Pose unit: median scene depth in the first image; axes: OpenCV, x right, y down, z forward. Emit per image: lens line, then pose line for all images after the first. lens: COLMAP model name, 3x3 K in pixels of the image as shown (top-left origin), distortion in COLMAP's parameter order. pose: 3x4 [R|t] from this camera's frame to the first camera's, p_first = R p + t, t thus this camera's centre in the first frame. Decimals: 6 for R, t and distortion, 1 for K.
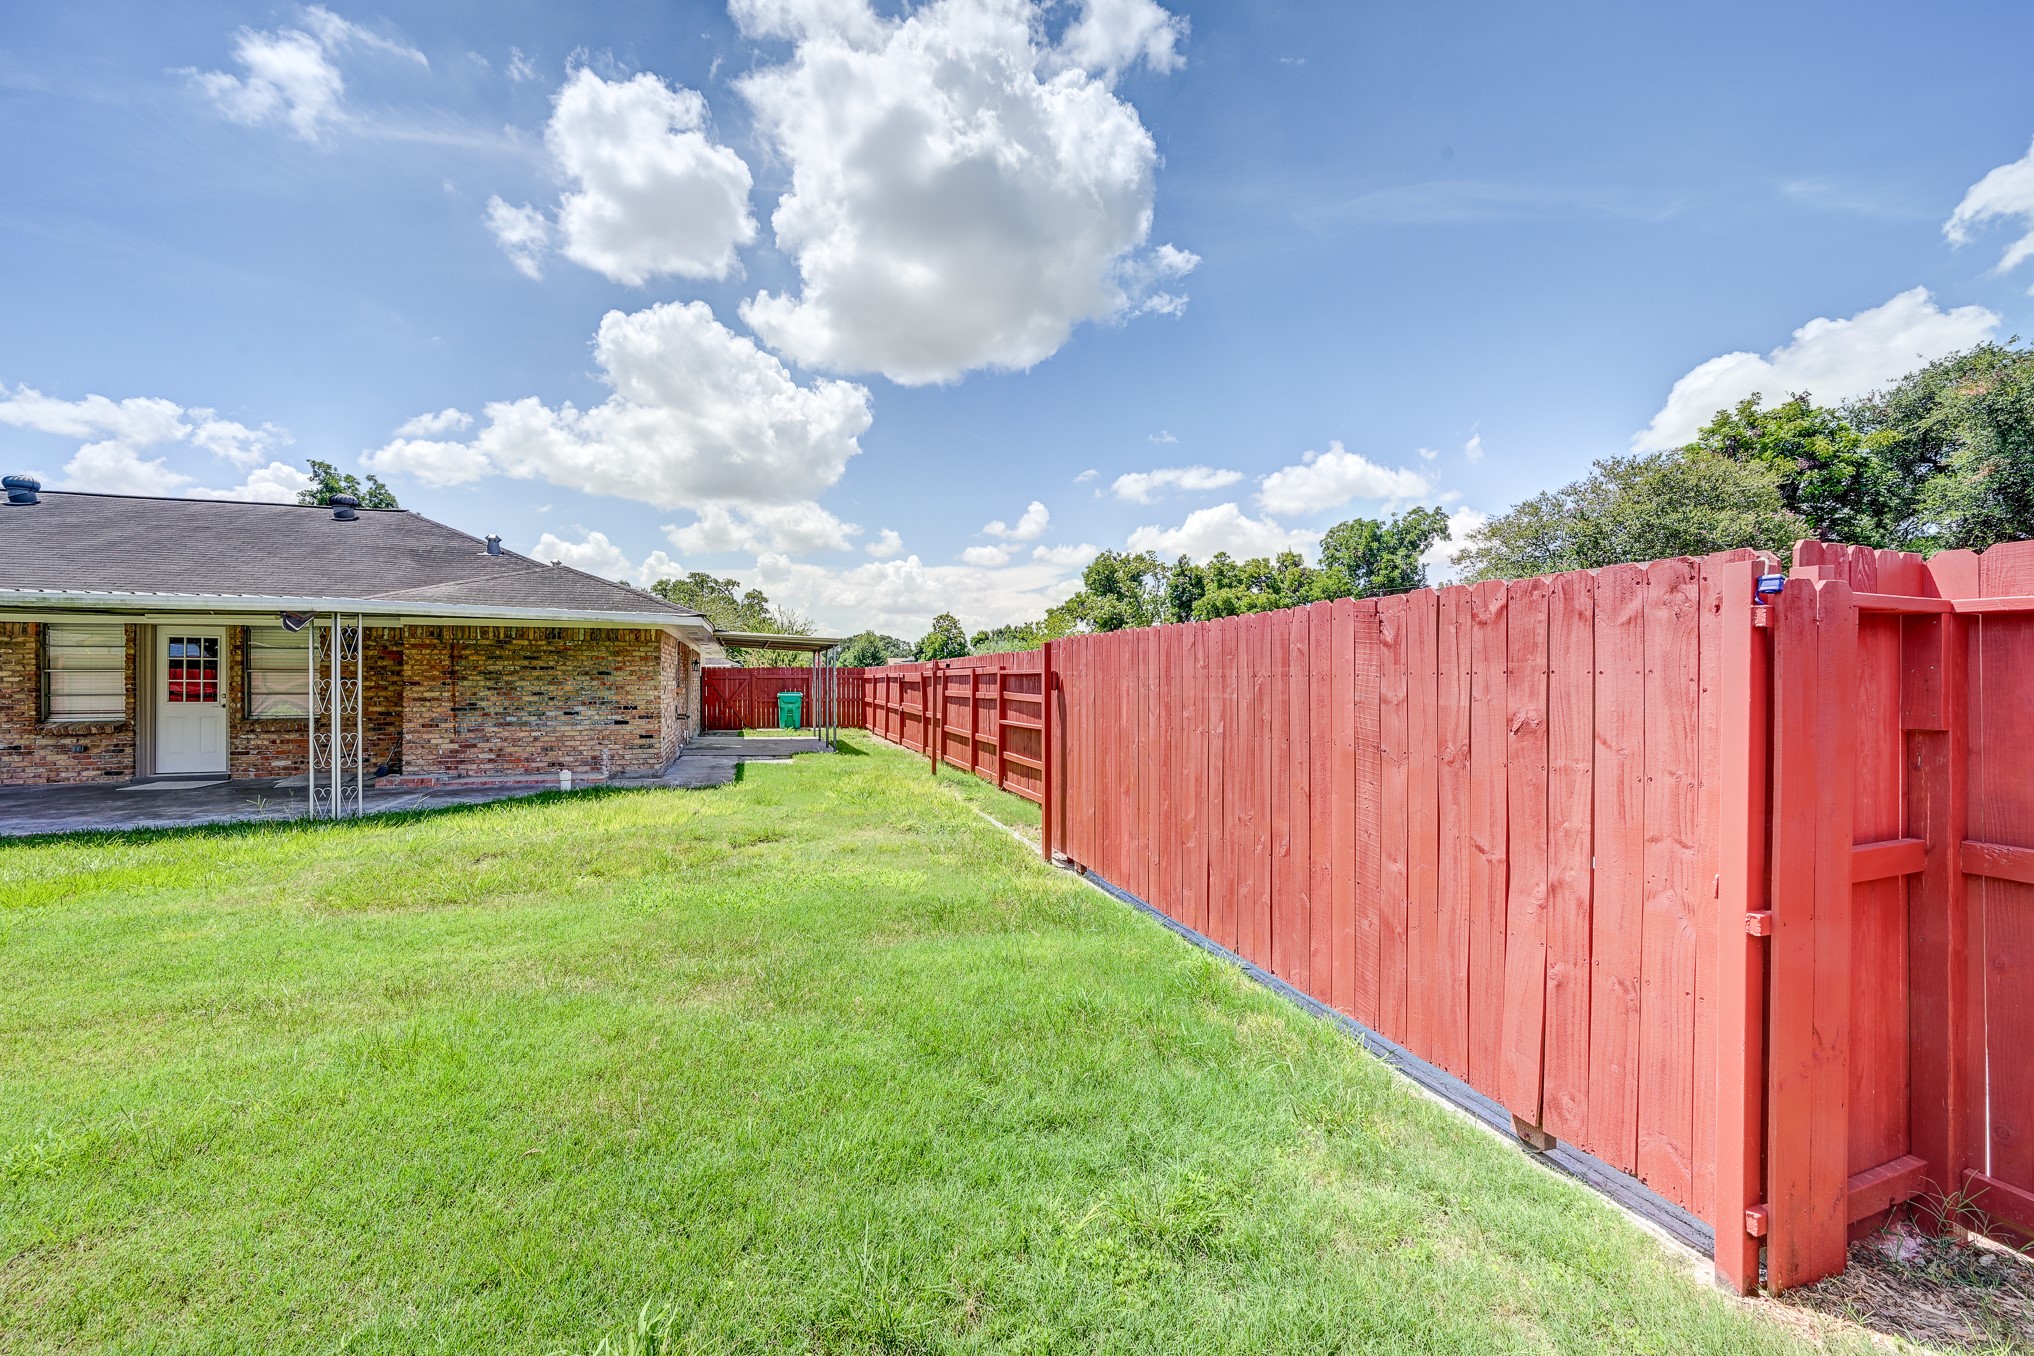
lens RADIAL K [[784.2, 0, 1017.0], [0, 784.2, 678.0], [0, 0, 1]] dist [-0.000249, -0.000055]
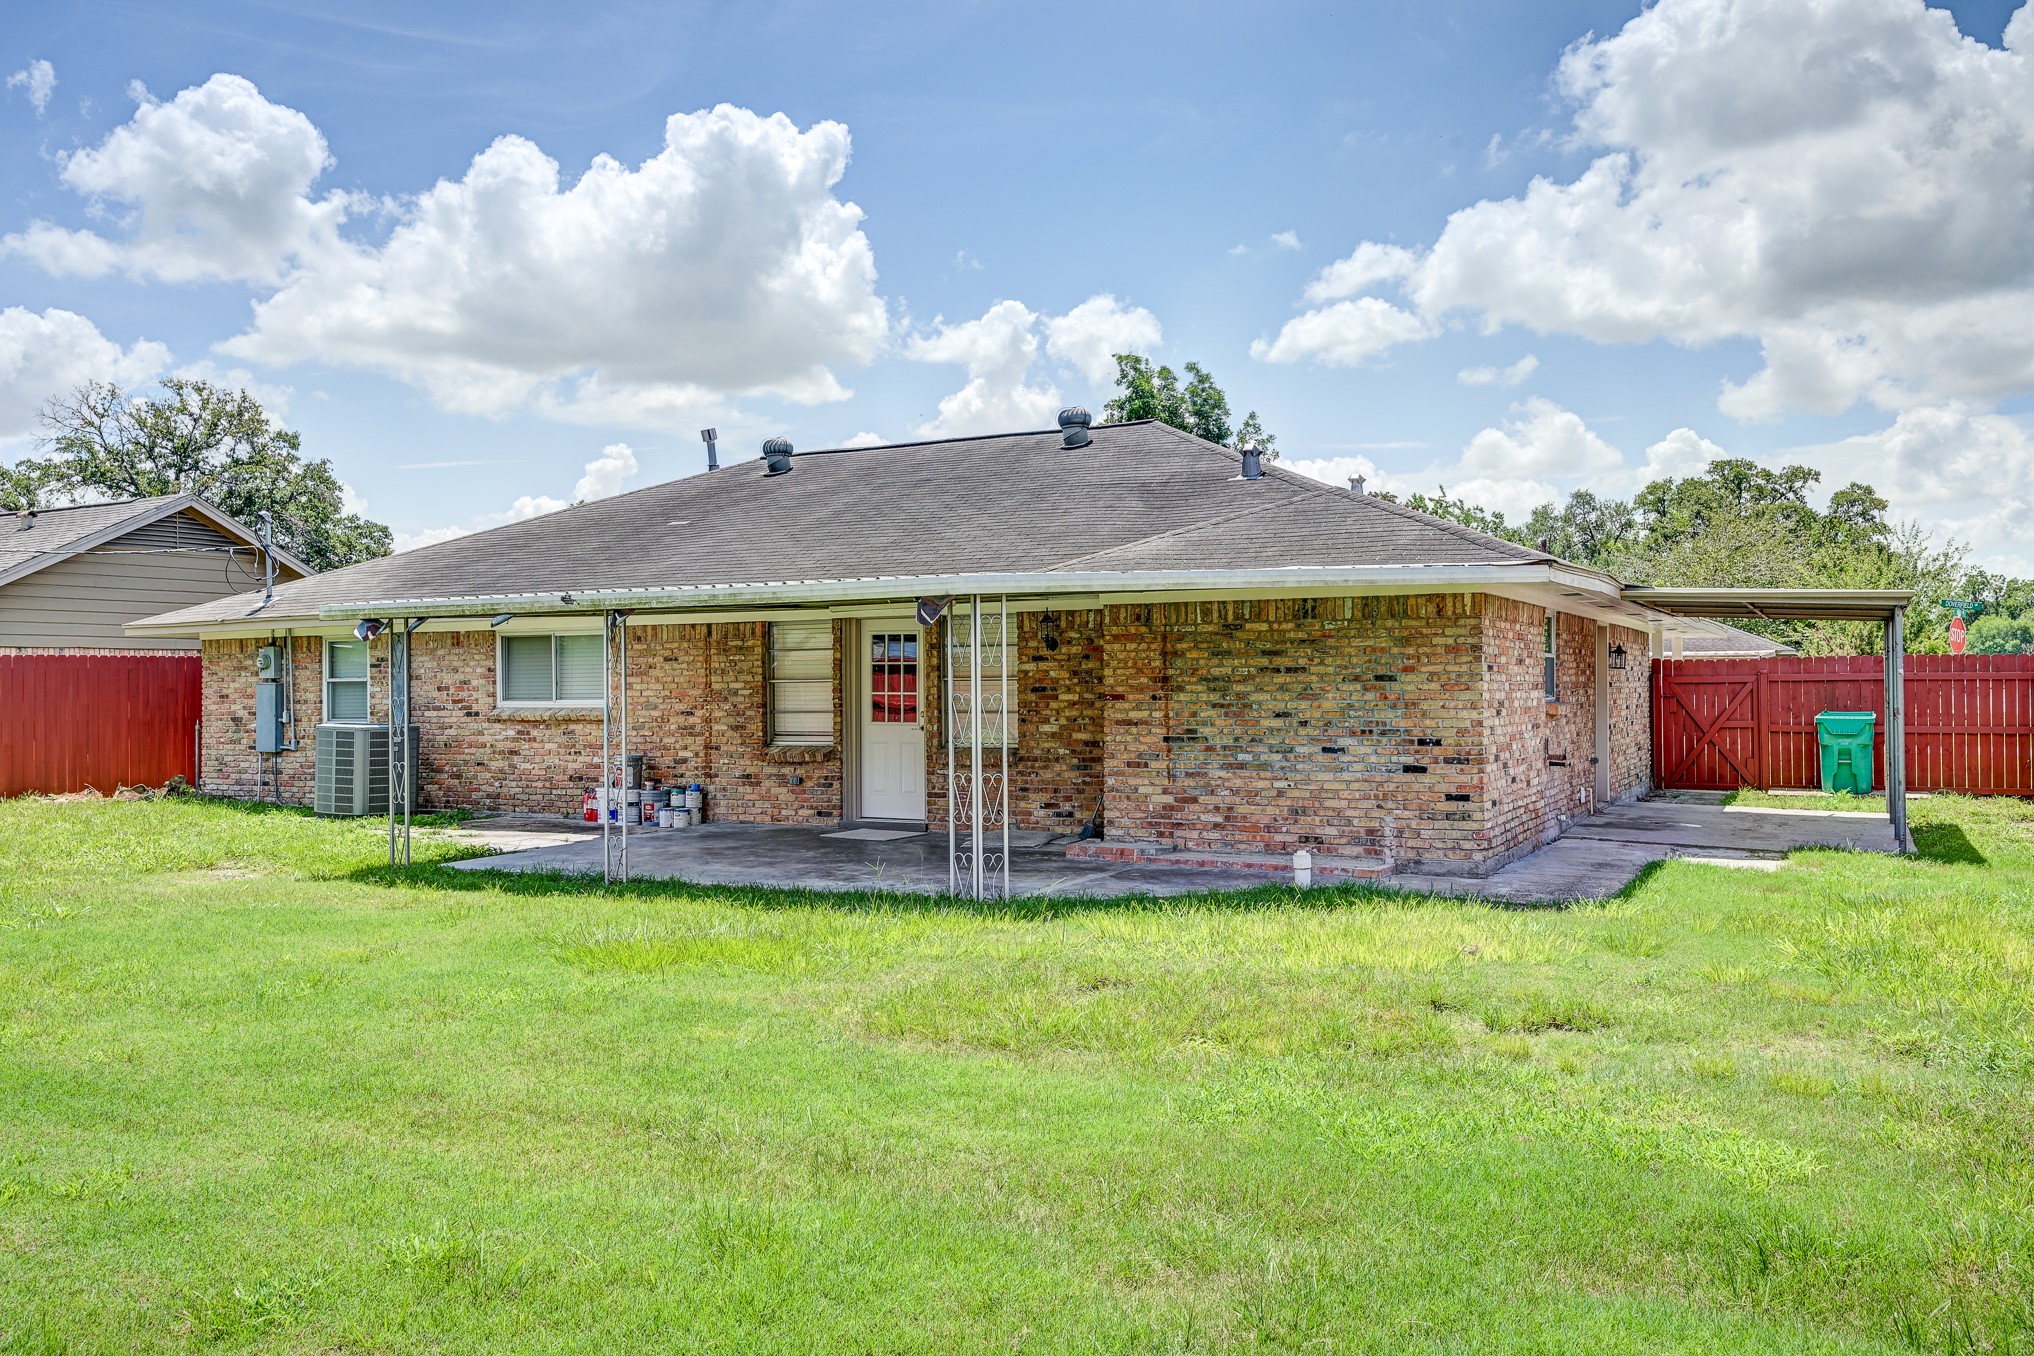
lens RADIAL K [[1597.8, 0, 1017.0], [0, 1597.8, 678.0], [0, 0, 1]] dist [0.003172, 0.003629]
pose [[0.692293, -0.008226, -0.721570, 0.105512], [0.008117, 0.999961, -0.003612, -0.004456], [0.721571, -0.003356, 0.692332, 0.049385]]
